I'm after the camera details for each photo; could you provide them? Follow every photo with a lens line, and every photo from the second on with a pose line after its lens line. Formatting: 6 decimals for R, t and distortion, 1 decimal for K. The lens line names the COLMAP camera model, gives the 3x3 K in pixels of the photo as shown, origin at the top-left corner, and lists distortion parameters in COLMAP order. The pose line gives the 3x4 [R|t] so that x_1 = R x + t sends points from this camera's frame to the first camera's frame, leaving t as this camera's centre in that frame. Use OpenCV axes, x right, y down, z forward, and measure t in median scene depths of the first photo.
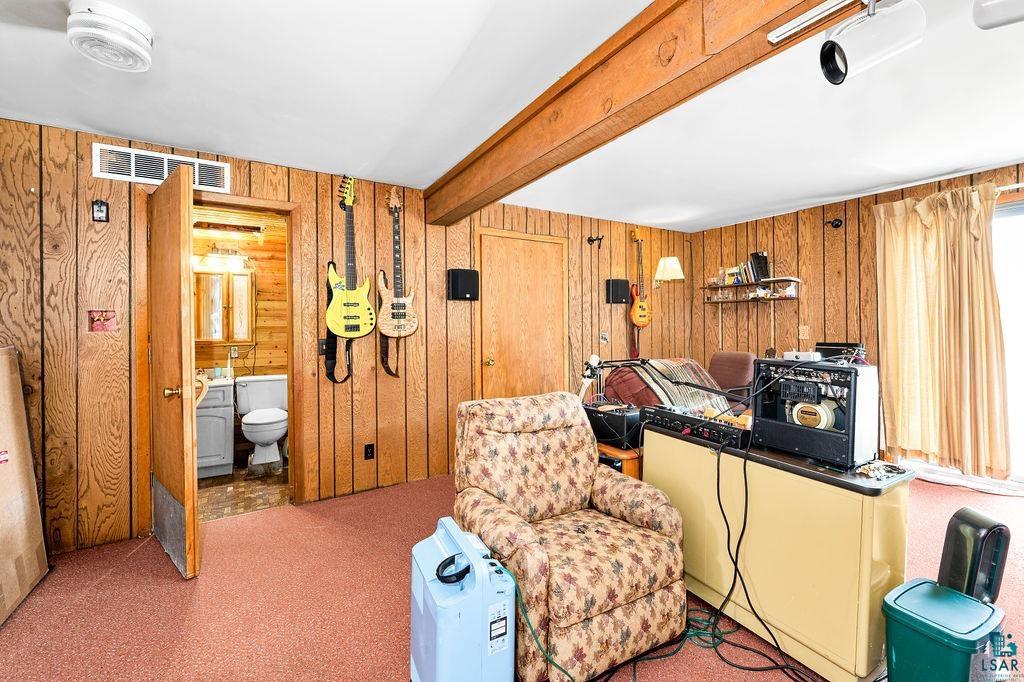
lens RADIAL K [[423.3, 0, 508.5], [0, 423.3, 322.5], [0, 0, 1]] dist [-0.003643, -0.000216]
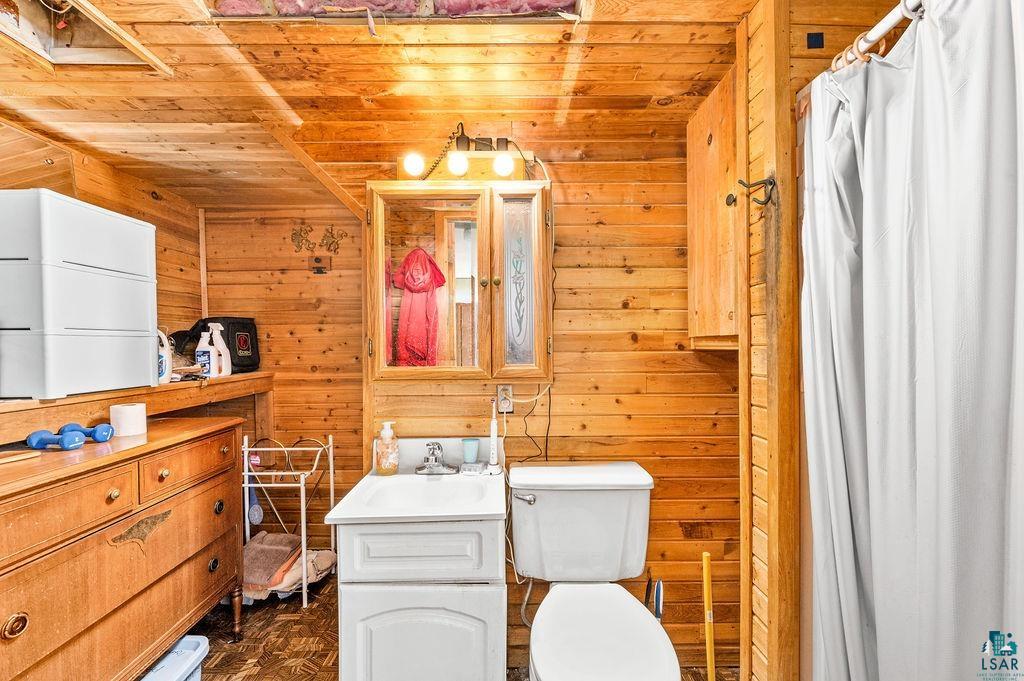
lens RADIAL K [[407.0, 0, 515.0], [0, 407.0, 340.3], [0, 0, 1]] dist [-0.002497, -0.000153]
pose [[0.858971, 0.002305, -0.512018, -0.193508], [0.005344, 0.999895, 0.013467, 0.004193], [0.511996, -0.014304, 0.858869, 0.294413]]
